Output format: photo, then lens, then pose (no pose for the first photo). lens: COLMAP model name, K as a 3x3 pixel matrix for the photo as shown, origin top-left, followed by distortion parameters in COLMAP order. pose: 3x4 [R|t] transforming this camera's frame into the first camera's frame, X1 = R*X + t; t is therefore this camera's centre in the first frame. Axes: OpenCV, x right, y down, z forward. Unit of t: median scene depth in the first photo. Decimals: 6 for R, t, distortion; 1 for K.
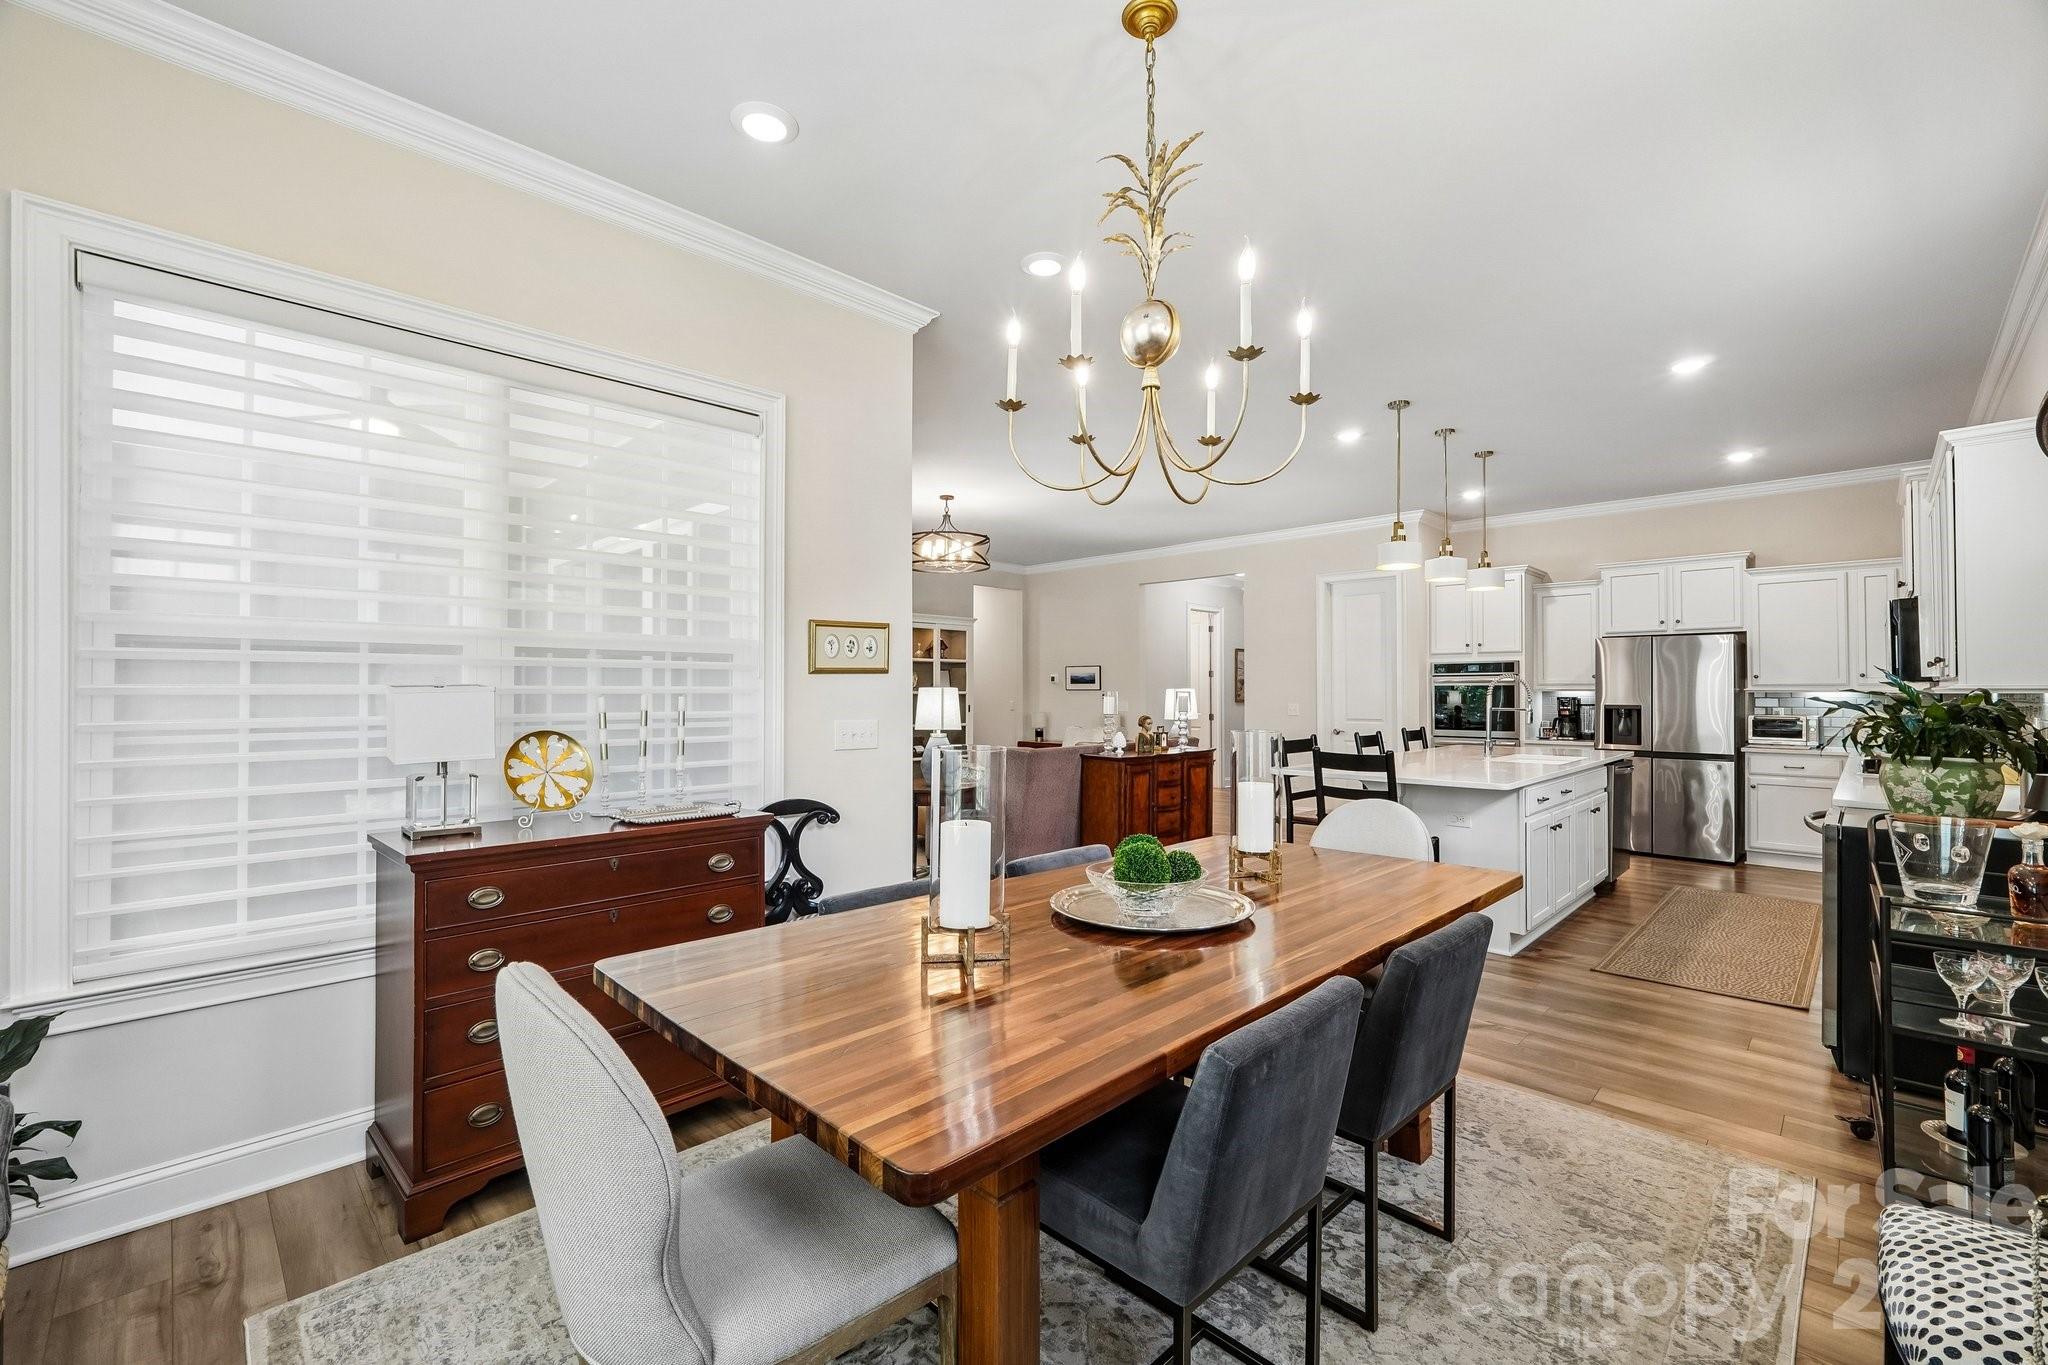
lens RADIAL K [[857.3, 0, 1026.1], [0, 857.3, 692.0], [0, 0, 1]] dist [-0.009396, 0.000680]
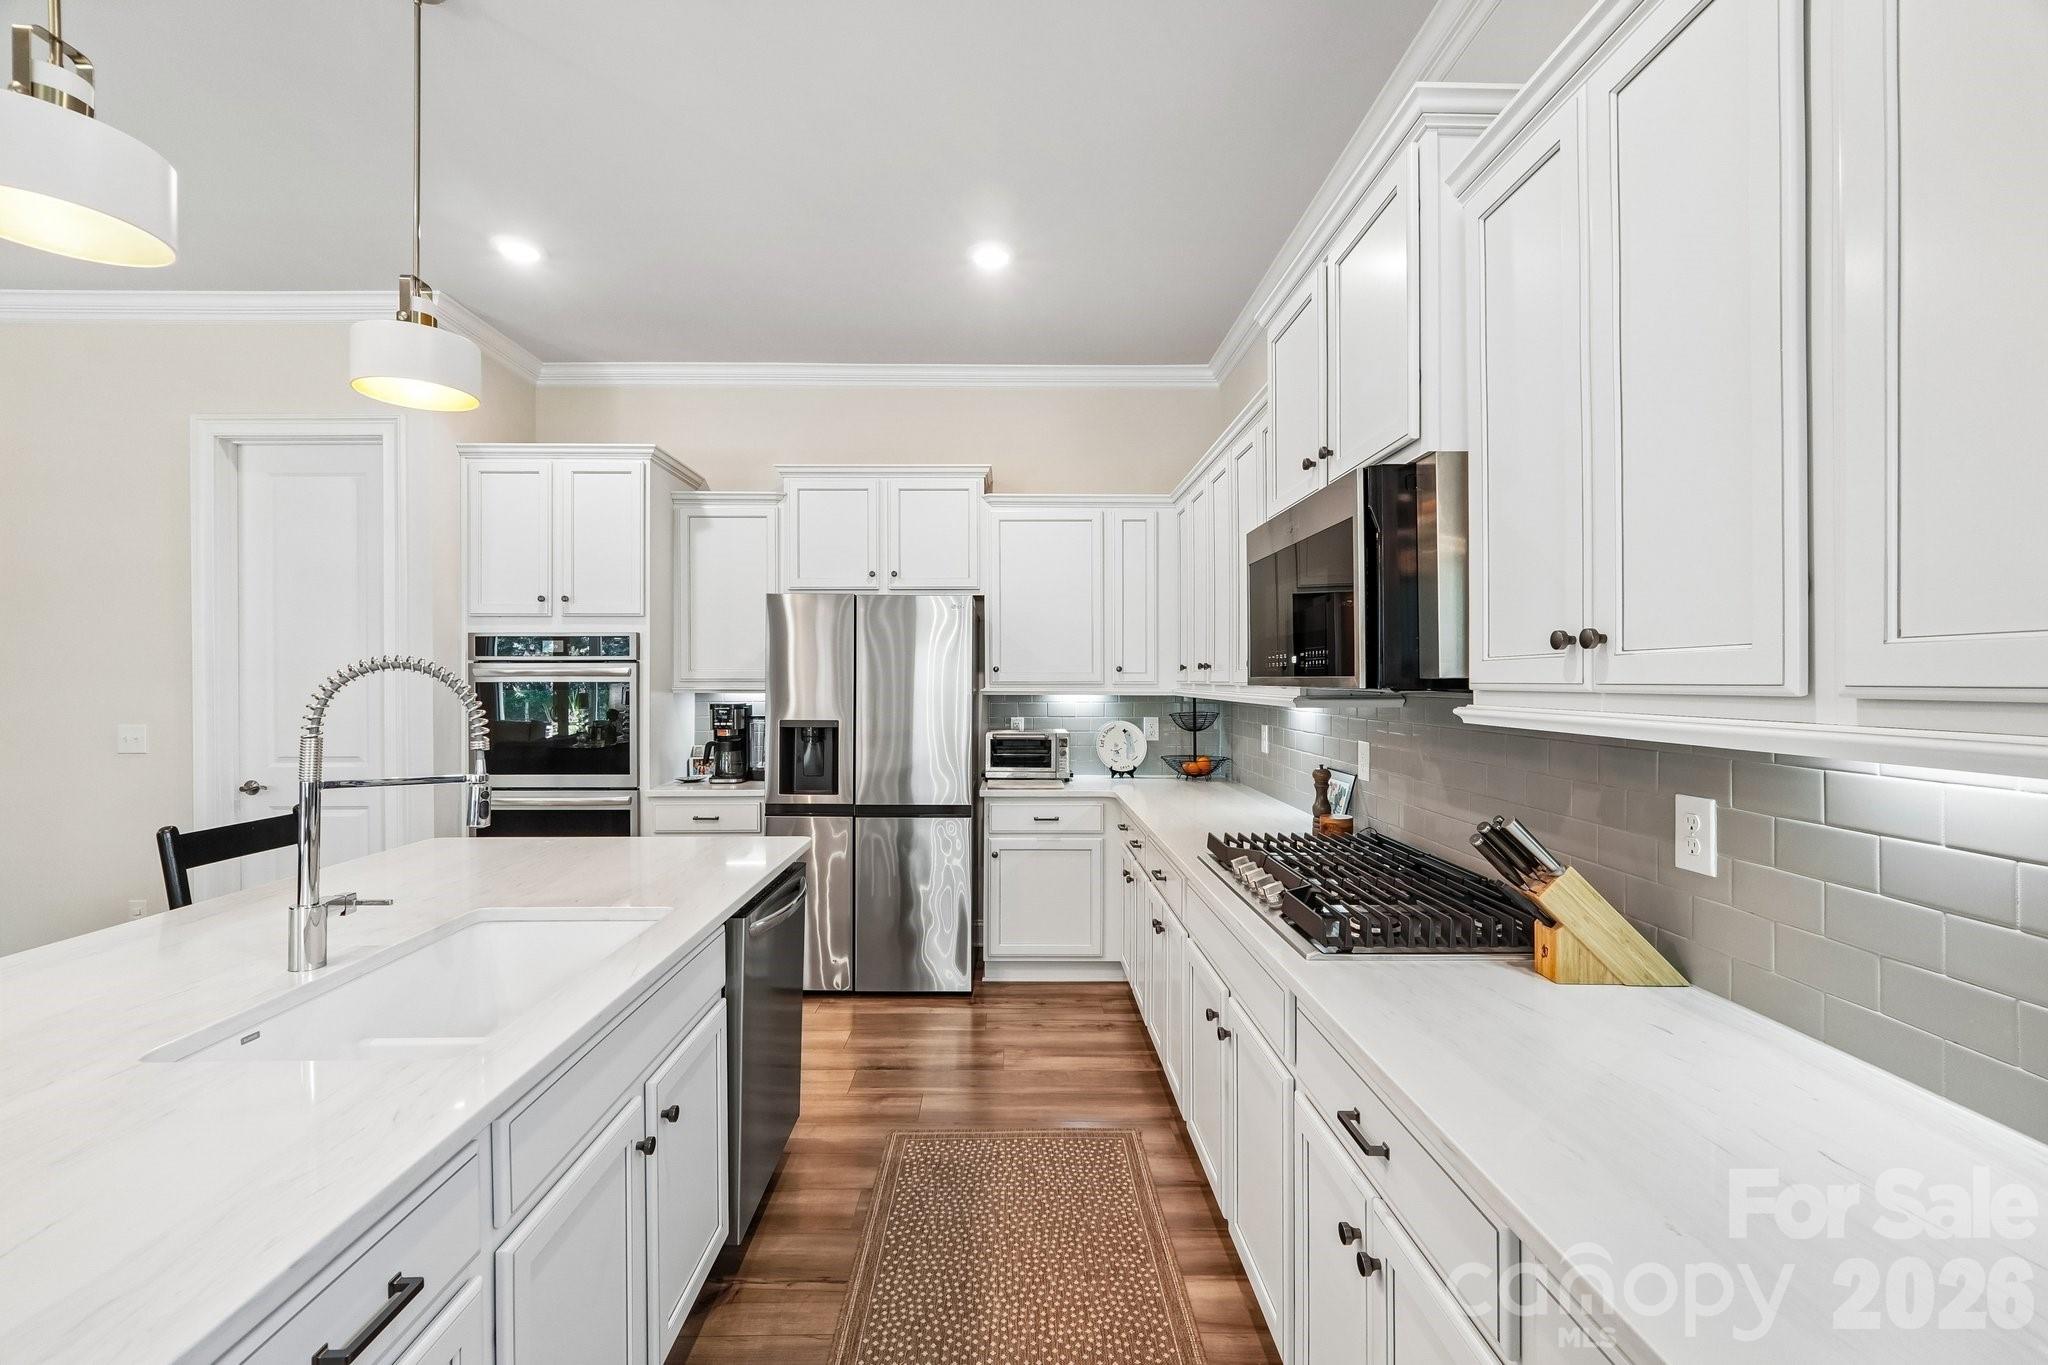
lens RADIAL K [[857.3, 0, 1027.1], [0, 857.3, 670.8], [0, 0, 1]] dist [-0.009396, 0.000680]
pose [[0.704142, -0.001184, 0.710058, 0.420625], [-0.003878, 0.999977, 0.005512, -0.020381], [-0.710049, -0.006635, 0.704121, 0.532428]]
